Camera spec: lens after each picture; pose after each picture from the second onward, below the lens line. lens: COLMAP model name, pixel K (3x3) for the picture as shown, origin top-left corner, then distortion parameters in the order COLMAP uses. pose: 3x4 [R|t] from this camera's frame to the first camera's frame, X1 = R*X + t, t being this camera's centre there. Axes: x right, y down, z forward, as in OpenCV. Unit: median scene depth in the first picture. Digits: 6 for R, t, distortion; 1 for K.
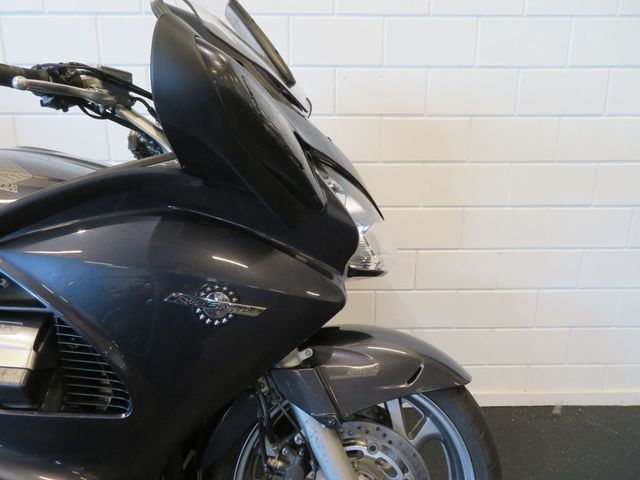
lens RADIAL K [[464.8, 0, 320.0], [0, 464.8, 240.0], [0, 0, 1]] dist [-0.010592, 0.000579]
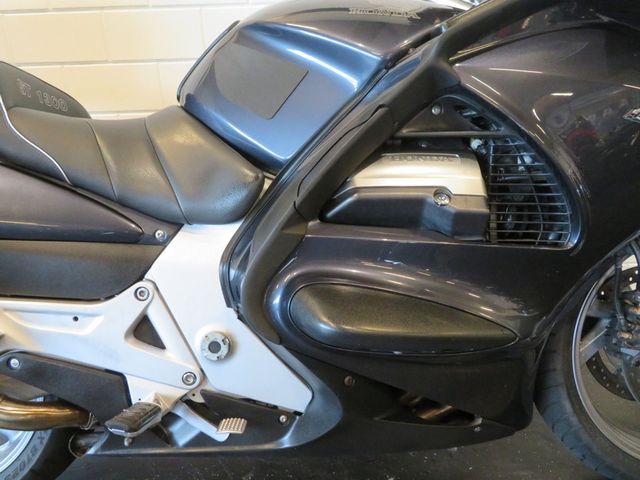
lens RADIAL K [[464.8, 0, 320.0], [0, 464.8, 240.0], [0, 0, 1]] dist [-0.010592, 0.000579]
pose [[0.999057, -0.040771, 0.014951, -0.813567], [0.039349, 0.995558, 0.085529, 0.223295], [-0.018372, -0.084860, 0.996224, 0.052547]]
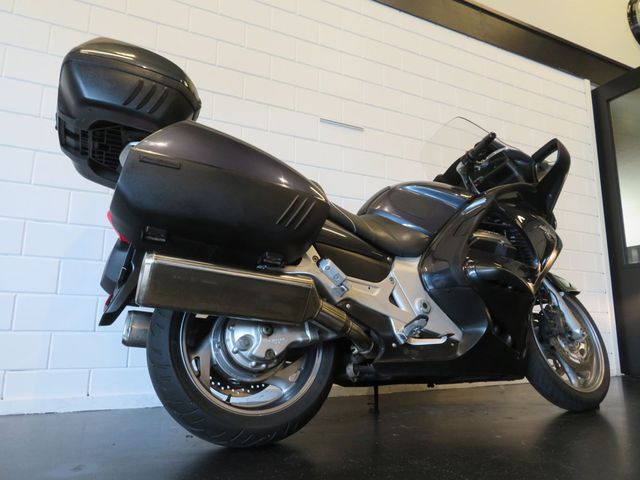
lens RADIAL K [[468.7, 0, 319.8], [0, 468.7, 243.4], [0, 0, 1]] dist [0.007259, -0.002558]
pose [[0.894339, 0.081339, 0.439934, -2.286606], [0.099751, 0.922328, -0.373311, 0.944246], [-0.436128, 0.377750, 0.816760, -0.572873]]
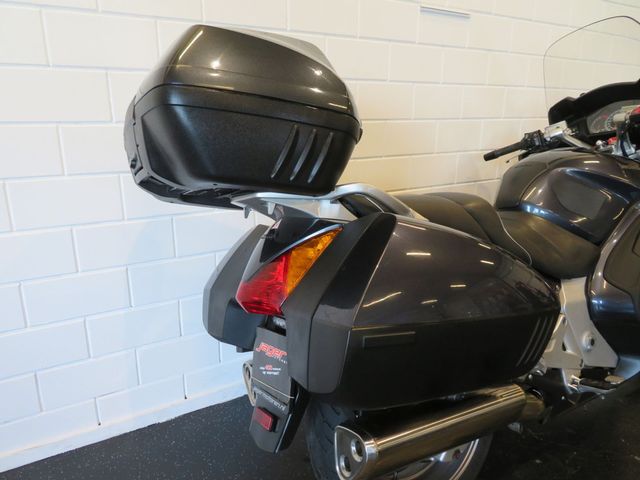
lens RADIAL K [[468.7, 0, 319.8], [0, 468.7, 243.4], [0, 0, 1]] dist [0.007259, -0.002558]
pose [[0.853176, -0.150519, 0.499434, -2.658155], [0.120532, 0.988438, 0.091992, -0.134718], [-0.507506, -0.018288, 0.861454, -0.029953]]
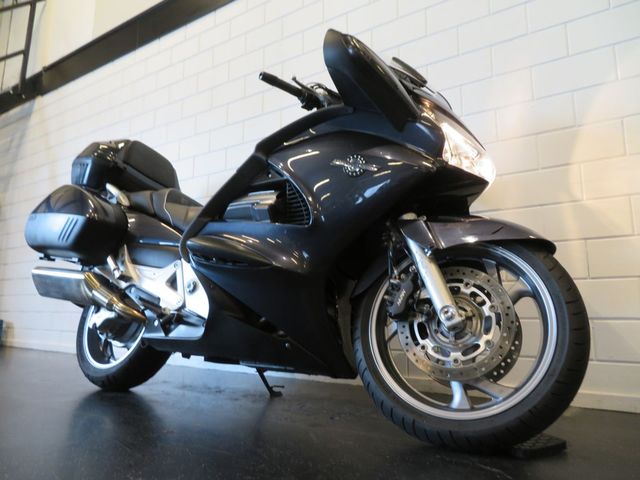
lens RADIAL K [[464.8, 0, 320.0], [0, 464.8, 240.0], [0, 0, 1]] dist [-0.010592, 0.000579]
pose [[0.832050, -0.091895, -0.547036, 0.561458], [-0.121071, 0.932319, -0.340768, 0.925133], [0.541327, 0.349766, 0.764610, -0.355504]]
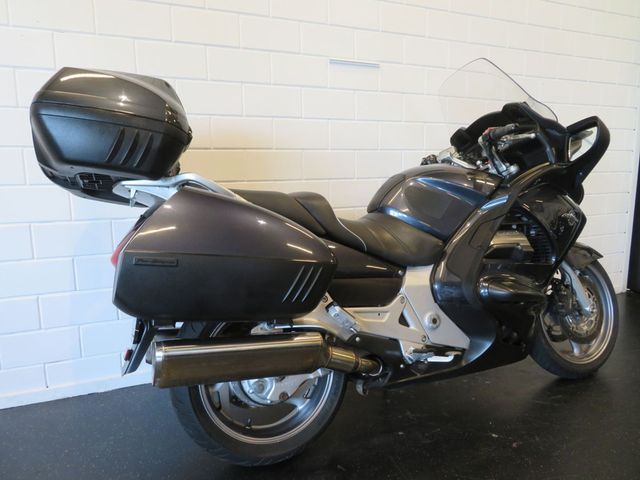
lens RADIAL K [[468.7, 0, 319.8], [0, 468.7, 243.4], [0, 0, 1]] dist [0.007259, -0.002558]
pose [[0.910552, -0.083662, 0.404839, -2.227923], [0.114042, 0.992142, -0.051467, 0.218972], [-0.397352, 0.093032, 0.912938, -0.715002]]
